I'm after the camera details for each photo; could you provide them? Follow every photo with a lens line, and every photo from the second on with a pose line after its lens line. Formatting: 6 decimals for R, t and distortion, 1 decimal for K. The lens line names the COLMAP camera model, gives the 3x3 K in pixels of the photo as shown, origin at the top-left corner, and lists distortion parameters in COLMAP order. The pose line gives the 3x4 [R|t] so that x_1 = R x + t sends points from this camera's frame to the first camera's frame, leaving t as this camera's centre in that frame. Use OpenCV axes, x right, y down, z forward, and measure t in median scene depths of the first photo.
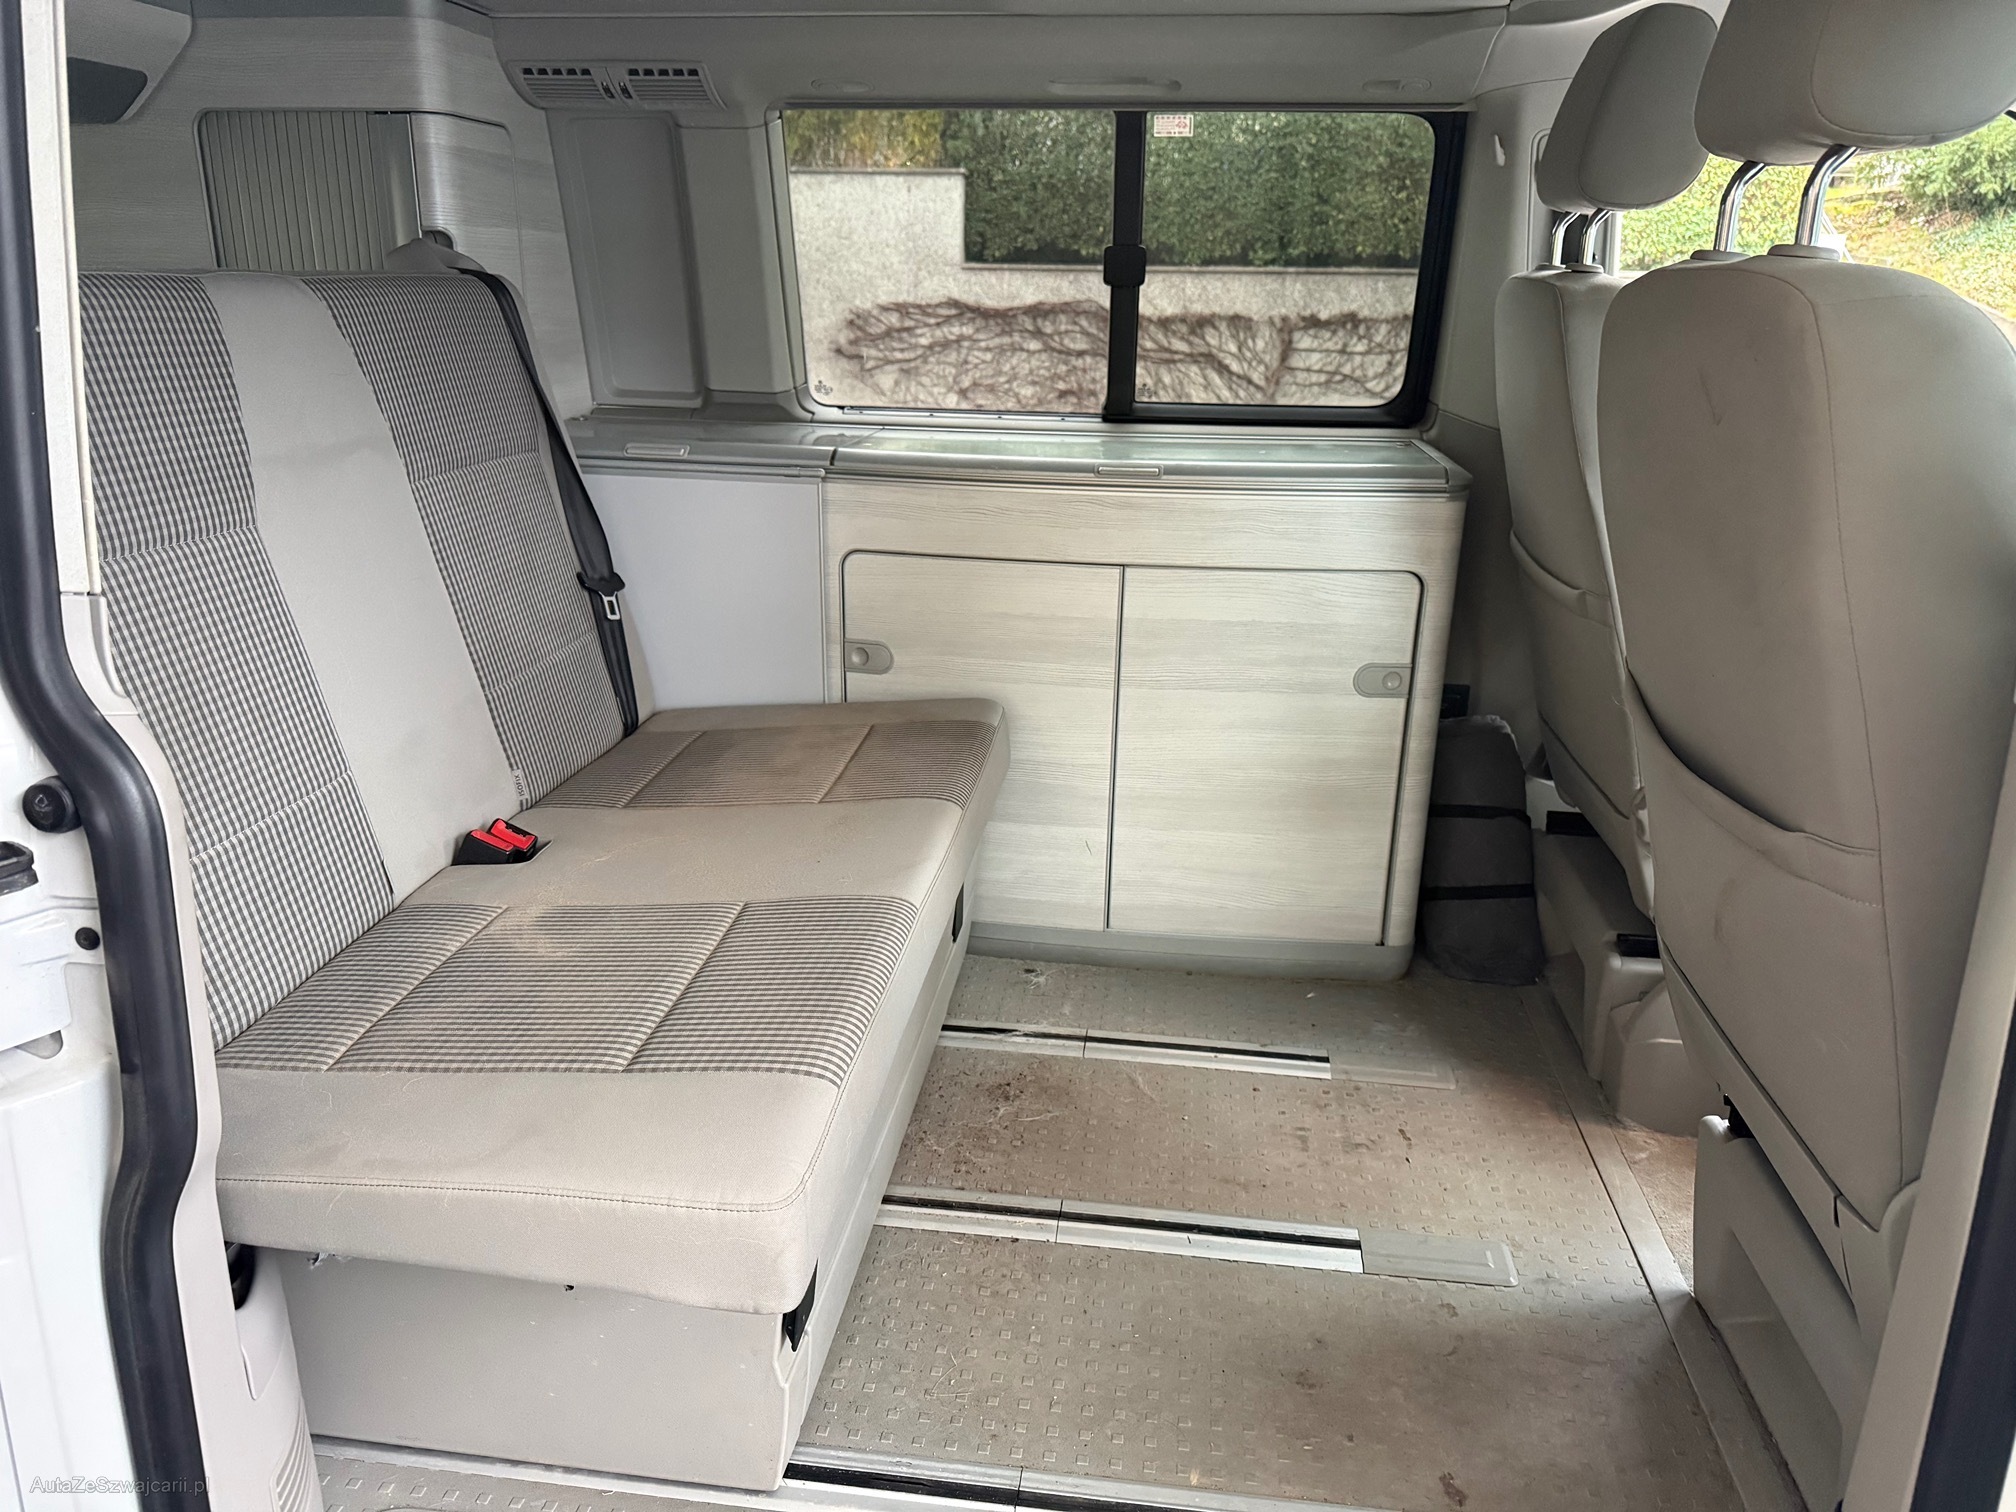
lens RADIAL K [[1464.2, 0, 1018.6], [0, 1464.2, 752.1], [0, 0, 1]] dist [0.062945, -0.081734]
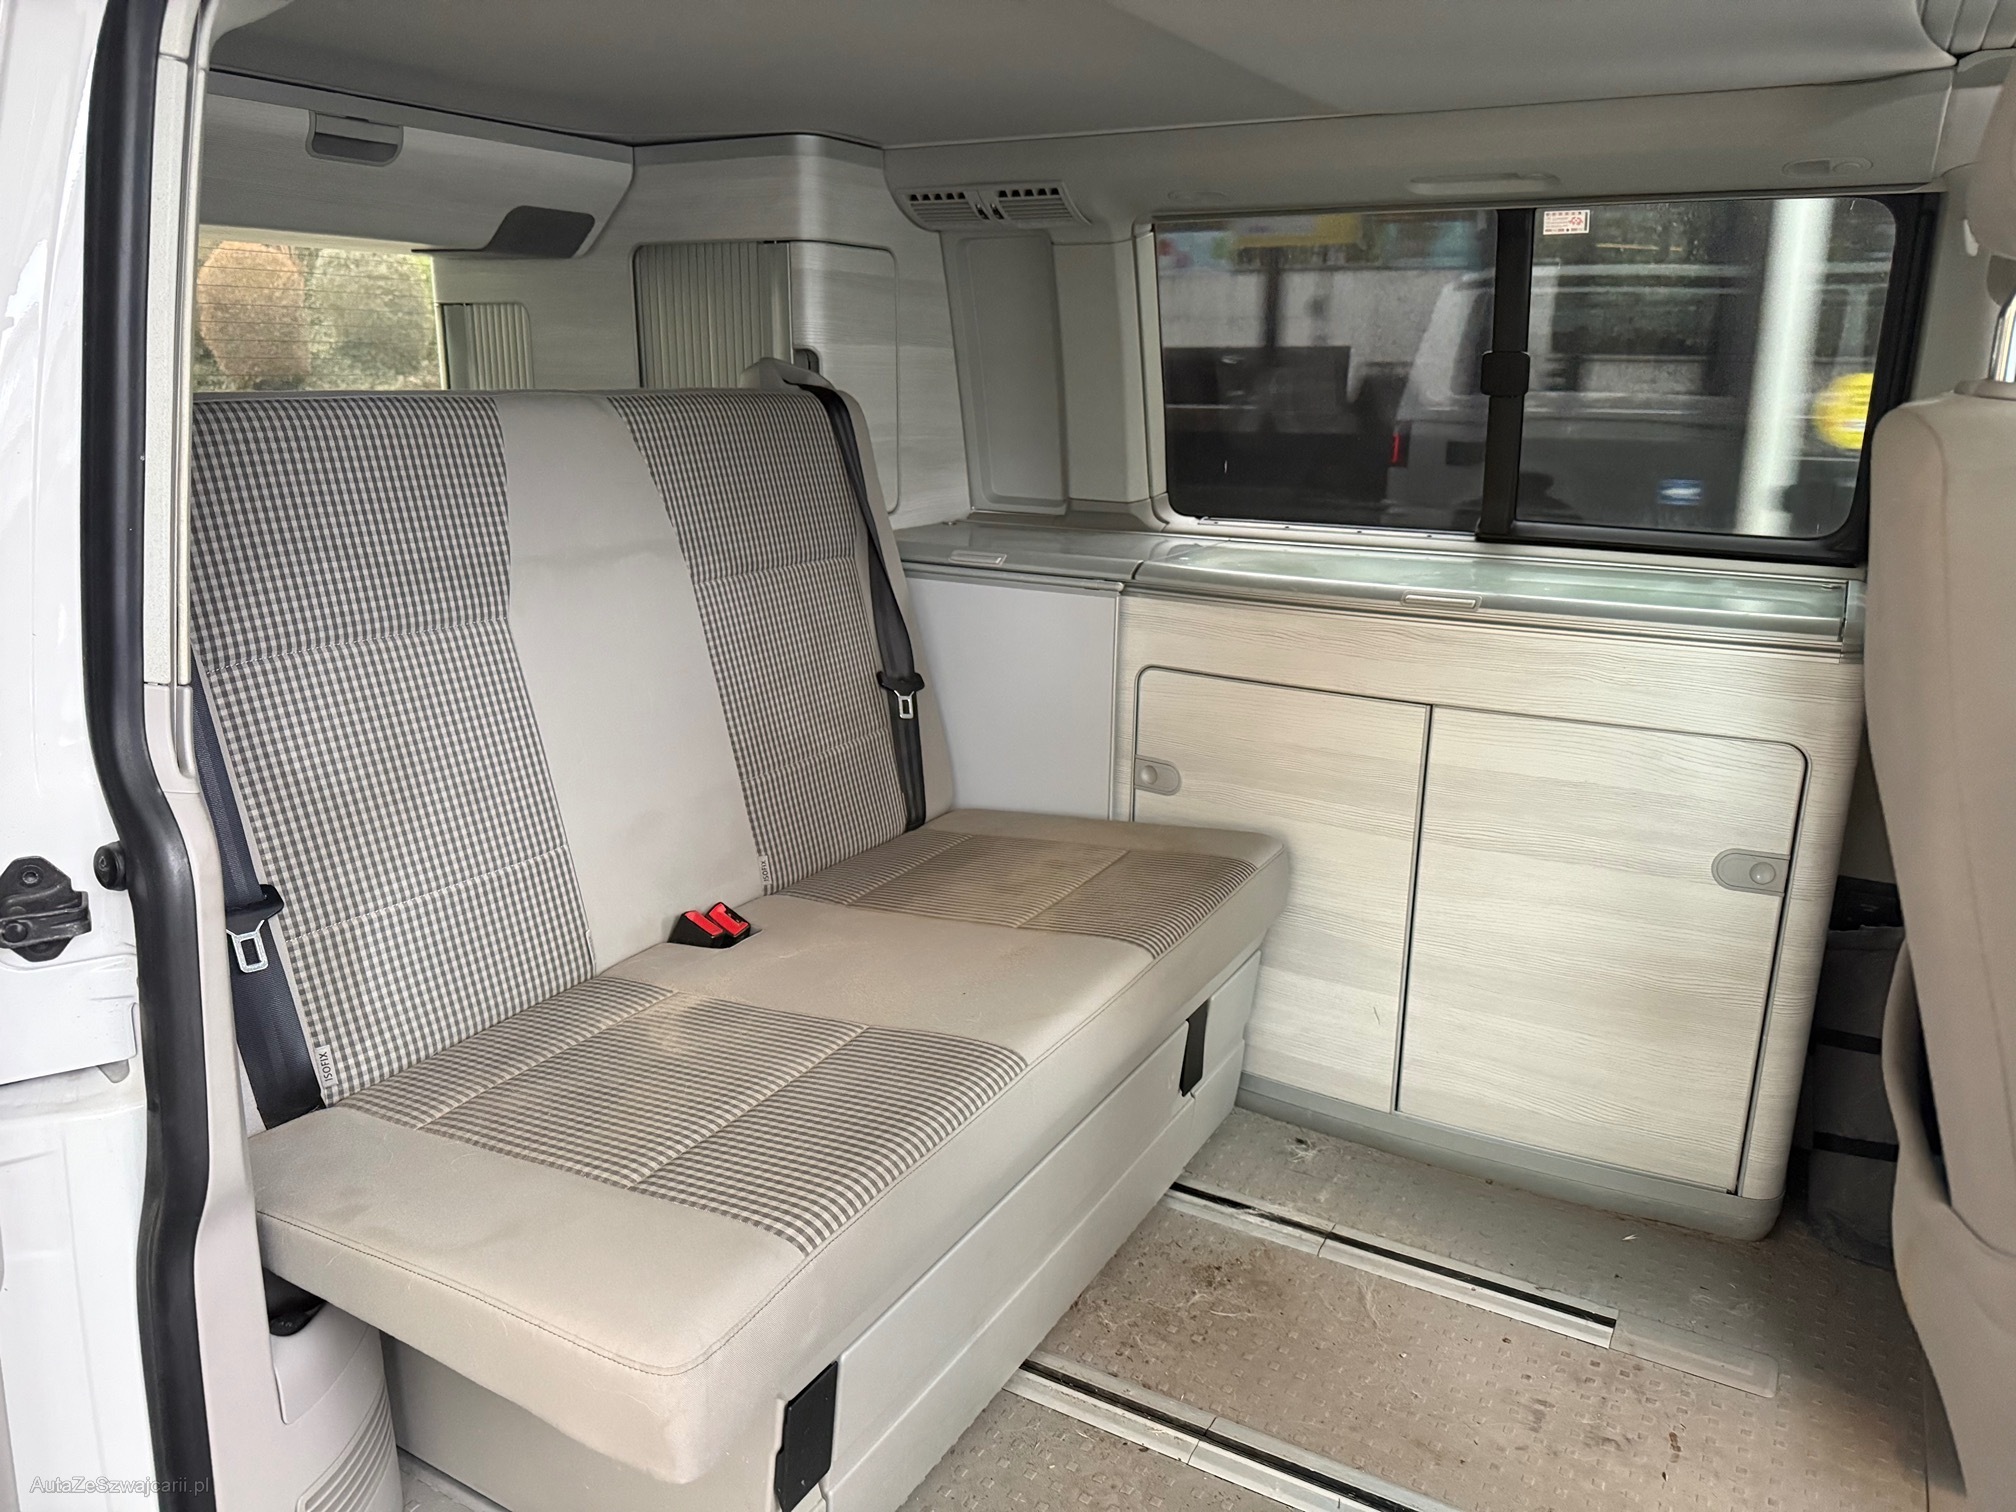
lens RADIAL K [[1481.9, 0, 939.4], [0, 1481.9, 752.9], [0, 0, 1]] dist [0.031875, -0.033425]
pose [[0.923888, 0.092578, -0.371295, 0.132167], [-0.115352, 0.992537, -0.039550, -0.028940], [0.364863, 0.079370, 0.927672, 0.057880]]
